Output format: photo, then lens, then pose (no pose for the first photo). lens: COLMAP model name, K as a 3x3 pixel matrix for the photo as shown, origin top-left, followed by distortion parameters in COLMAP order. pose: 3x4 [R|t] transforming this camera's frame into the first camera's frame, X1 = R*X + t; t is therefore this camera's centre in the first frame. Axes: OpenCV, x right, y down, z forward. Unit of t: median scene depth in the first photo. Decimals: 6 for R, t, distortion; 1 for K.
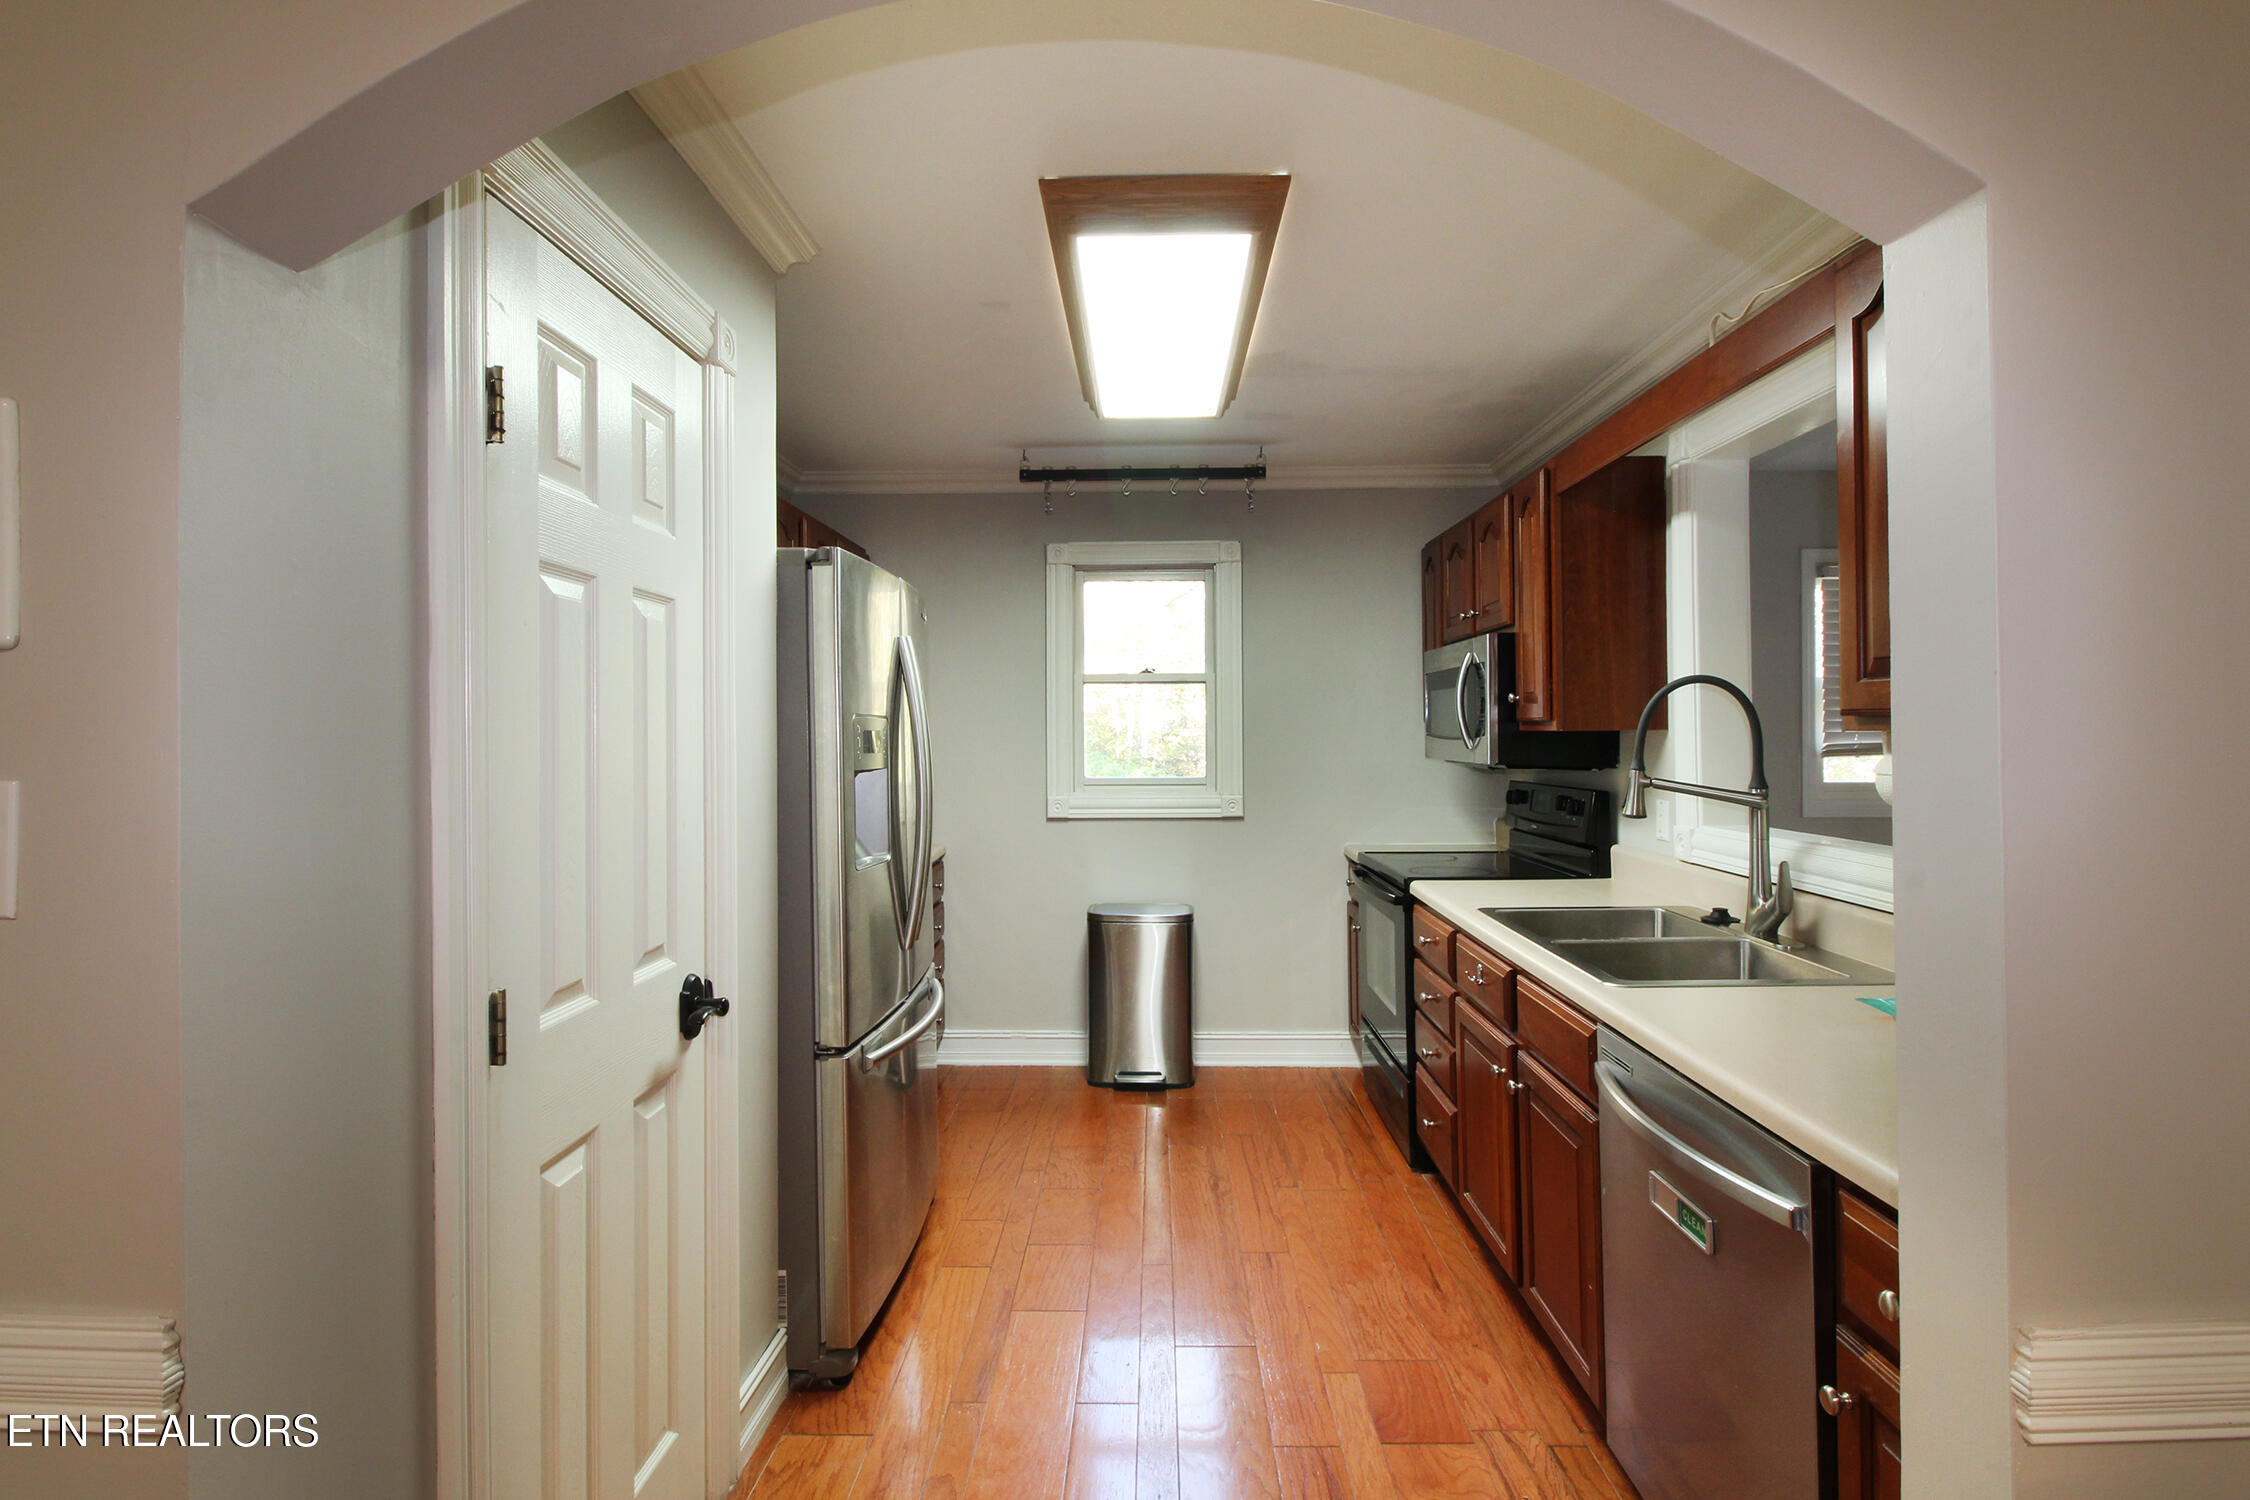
lens RADIAL K [[1043.3, 0, 1138.7], [0, 1043.3, 682.1], [0, 0, 1]] dist [-0.015453, -0.003728]
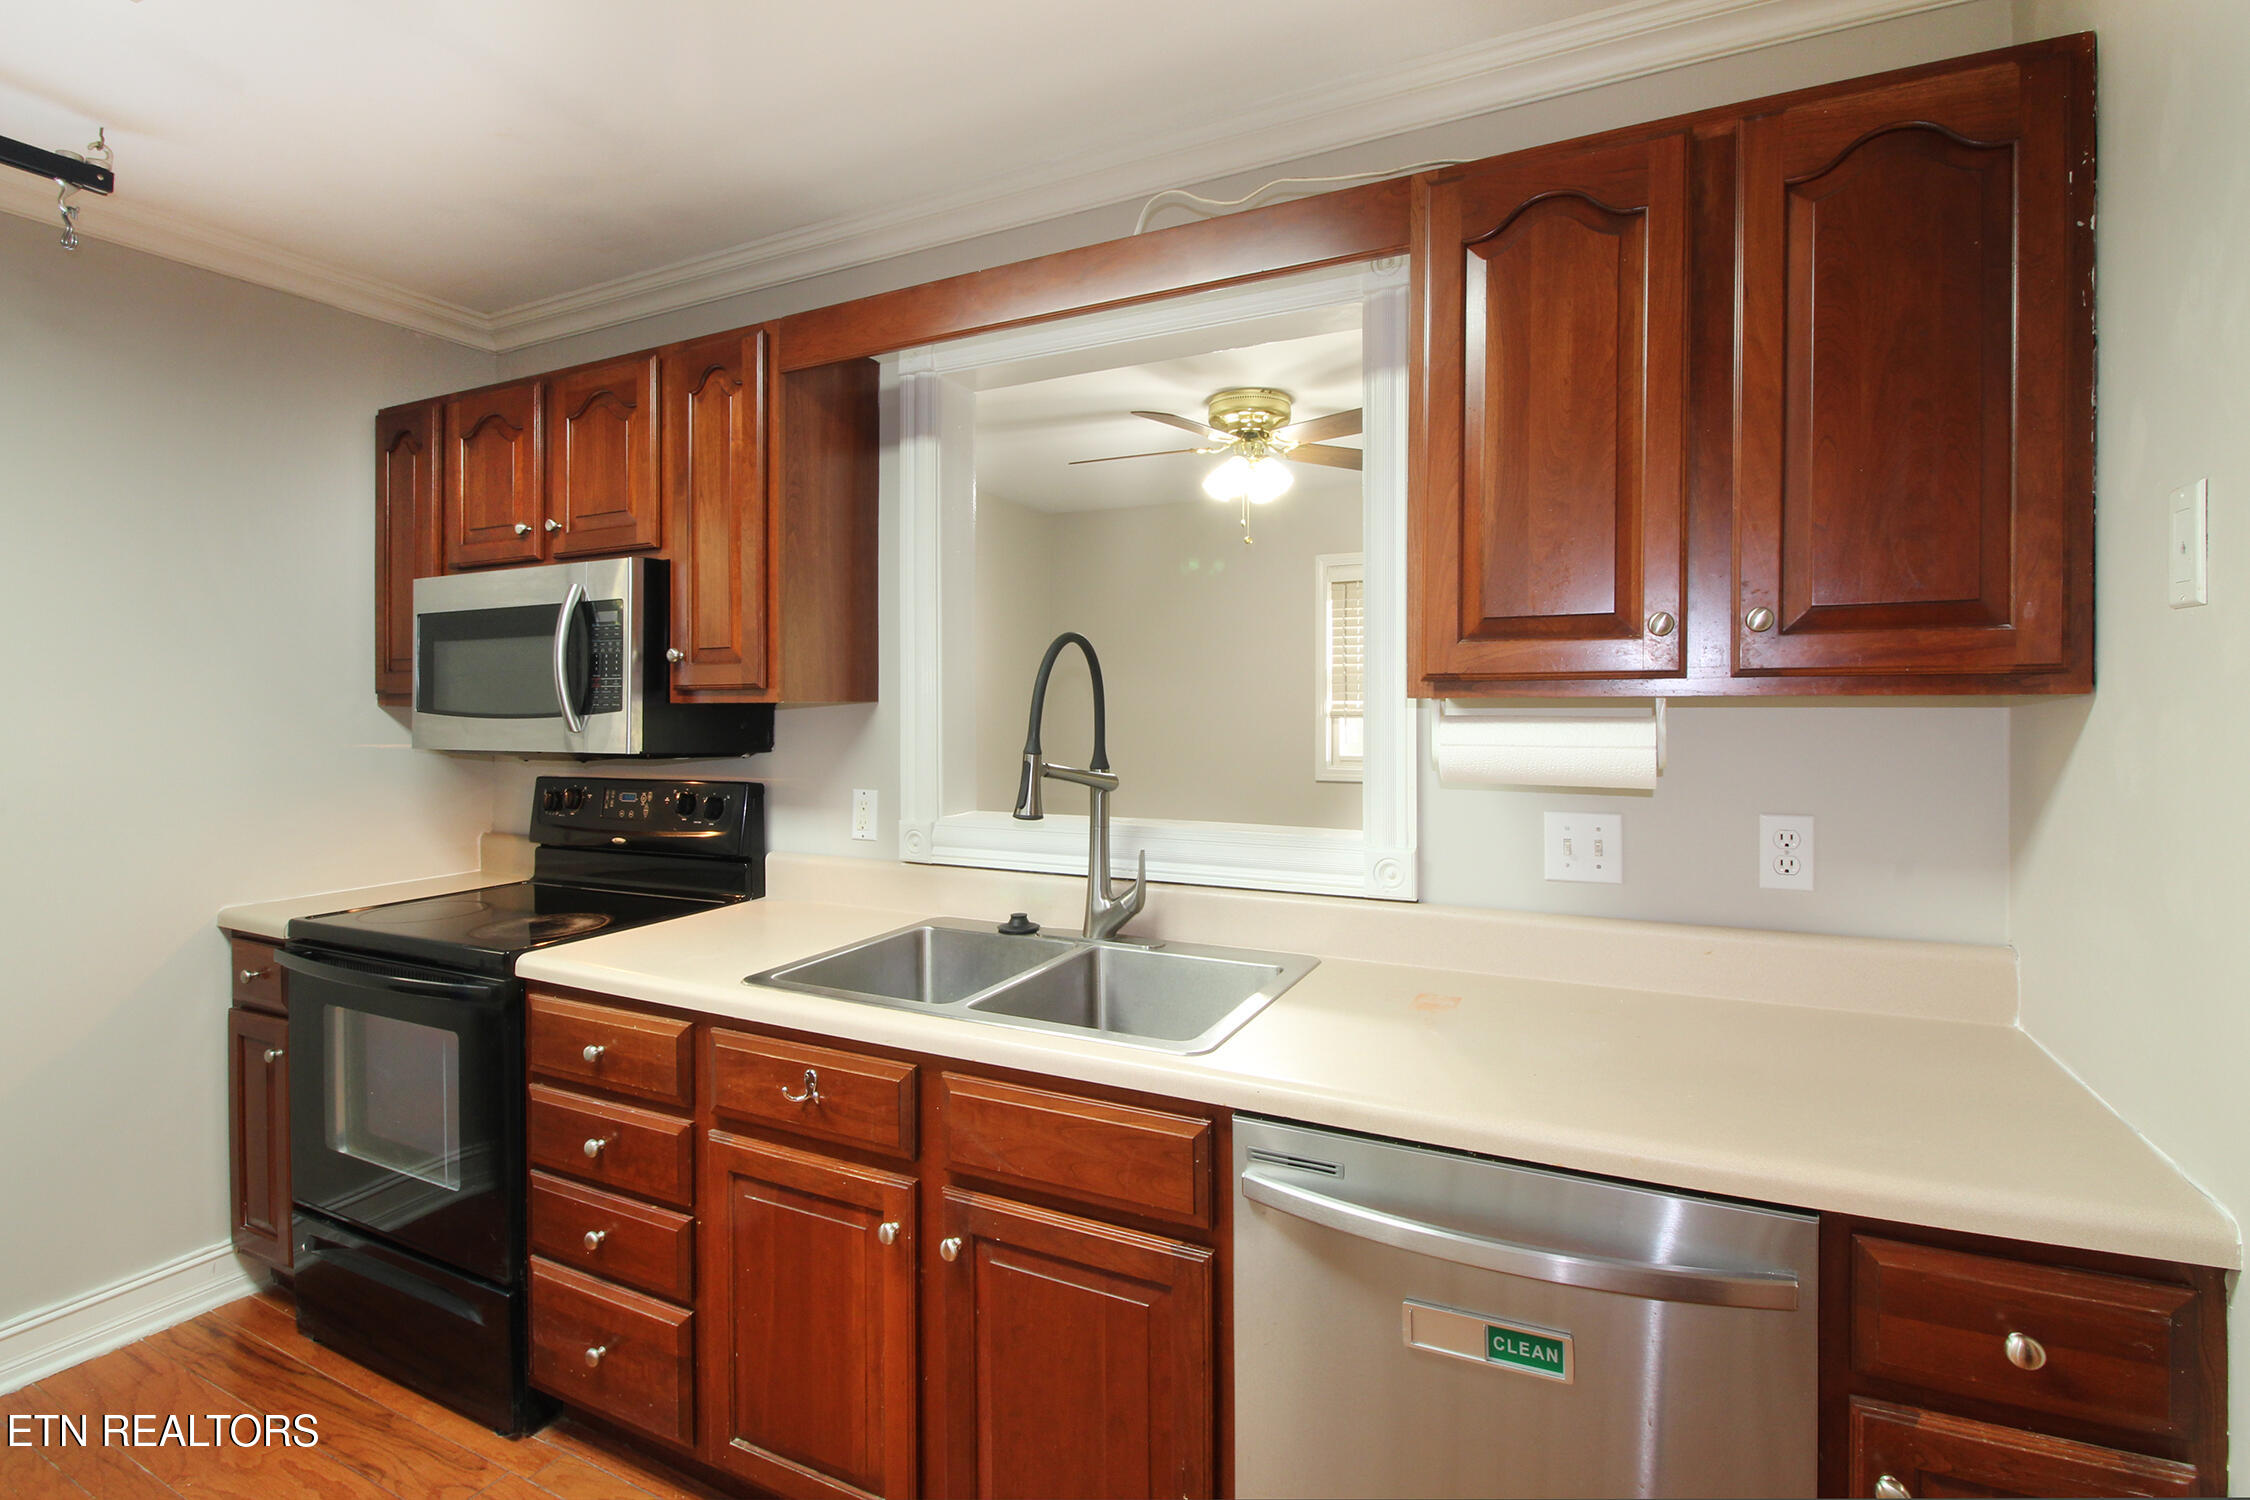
lens RADIAL K [[1043.3, 0, 1104.7], [0, 1043.3, 681.1], [0, 0, 1]] dist [-0.015453, -0.003728]
pose [[0.431438, 0.024117, 0.901820, -0.129730], [-0.038918, 0.999210, -0.008103, 0.026702], [-0.901303, -0.031601, 0.432035, 0.446945]]
